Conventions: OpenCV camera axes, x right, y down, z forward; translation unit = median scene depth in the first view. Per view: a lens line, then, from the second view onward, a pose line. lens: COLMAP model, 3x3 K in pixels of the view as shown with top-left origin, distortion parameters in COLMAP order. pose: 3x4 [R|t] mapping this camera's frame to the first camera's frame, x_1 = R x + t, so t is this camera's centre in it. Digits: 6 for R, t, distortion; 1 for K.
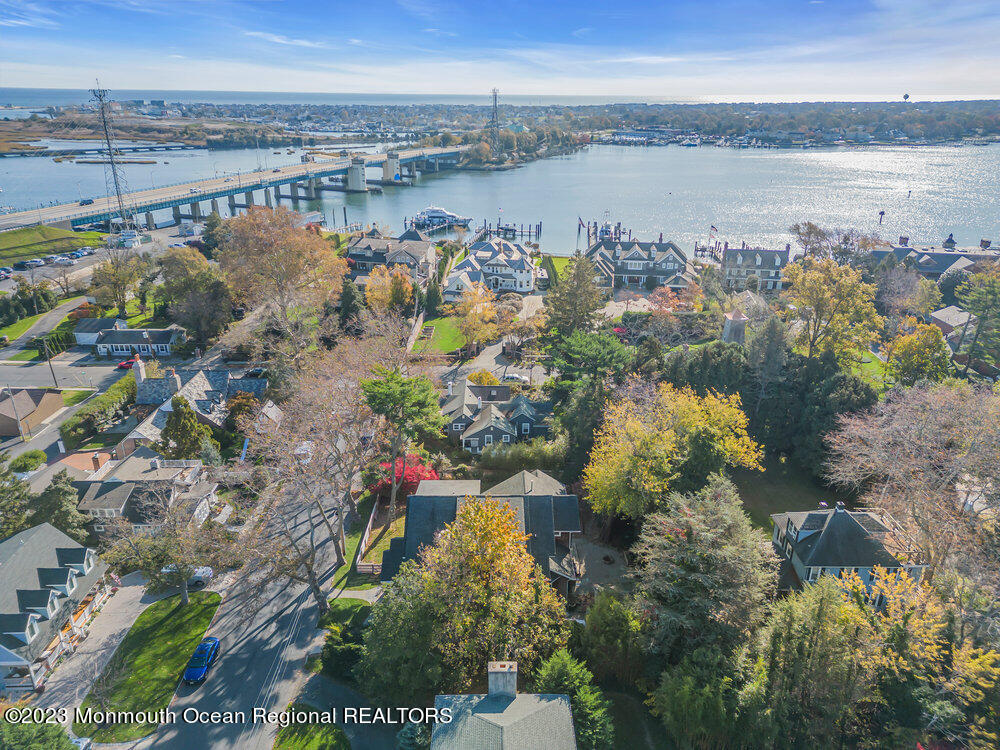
lens RADIAL K [[707.2, 0, 500.0], [0, 707.2, 375.0], [0, 0, 1]] dist [0.008970, 0.002038]
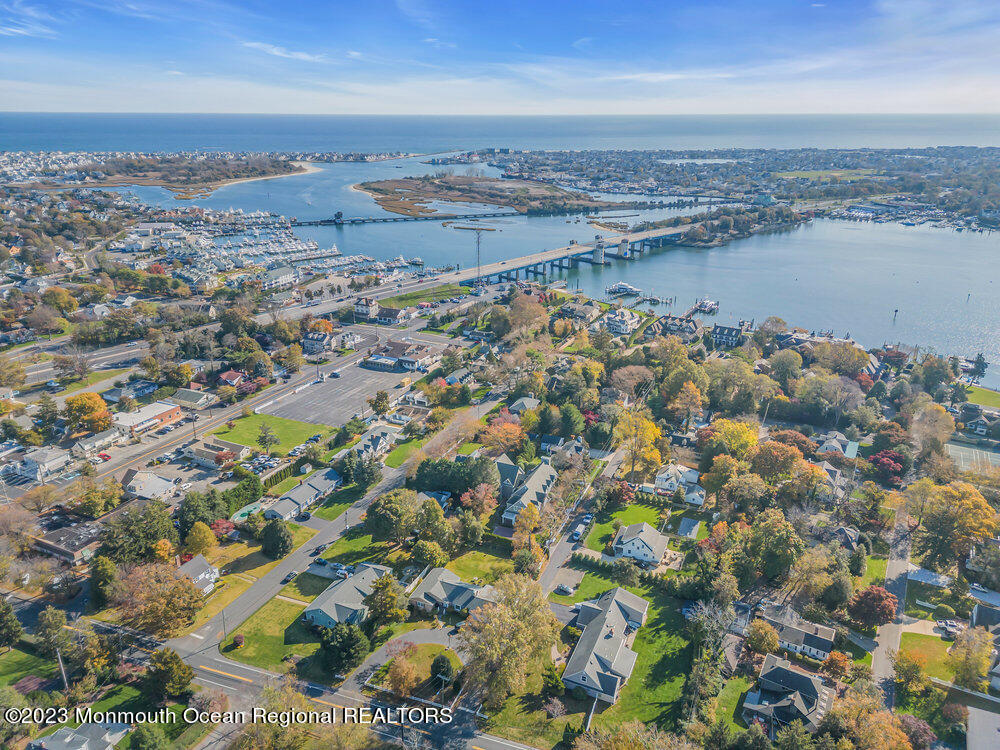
lens RADIAL K [[707.2, 0, 500.0], [0, 707.2, 375.0], [0, 0, 1]] dist [0.008970, 0.002038]
pose [[0.908617, 0.138167, -0.394114, 0.701035], [-0.147231, 0.989075, 0.007309, 0.077265], [0.390818, 0.051385, 0.919032, -1.560496]]
